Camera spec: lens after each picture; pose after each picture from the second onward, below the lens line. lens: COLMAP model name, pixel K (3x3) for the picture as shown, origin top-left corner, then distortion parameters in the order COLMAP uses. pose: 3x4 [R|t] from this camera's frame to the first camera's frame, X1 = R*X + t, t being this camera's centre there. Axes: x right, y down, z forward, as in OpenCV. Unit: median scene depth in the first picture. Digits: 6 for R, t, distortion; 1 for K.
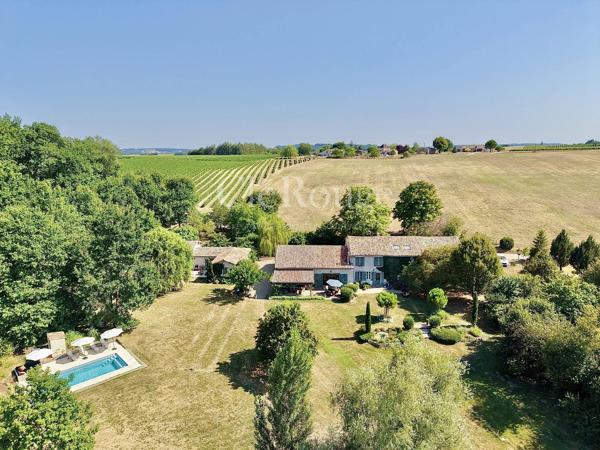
lens RADIAL K [[408.7, 0, 299.2], [0, 408.7, 227.8], [0, 0, 1]] dist [0.023068, -0.016430]
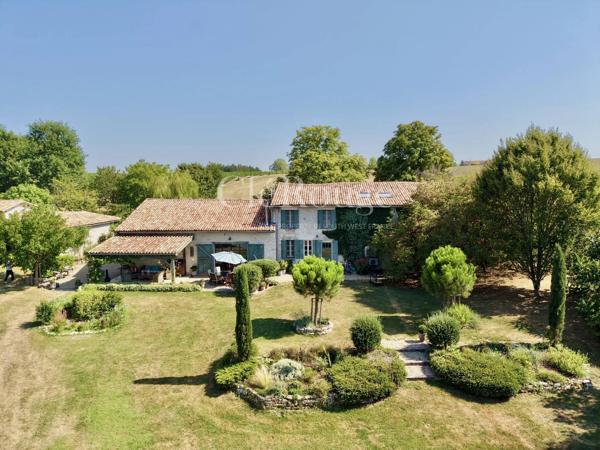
lens RADIAL K [[408.7, 0, 301.7], [0, 408.7, 219.9], [0, 0, 1]] dist [0.023068, -0.016430]
pose [[0.999908, 0.004640, -0.012758, 0.203341], [-0.005981, 0.994221, -0.107185, 0.163926], [0.012187, 0.107251, 0.994157, 0.607283]]
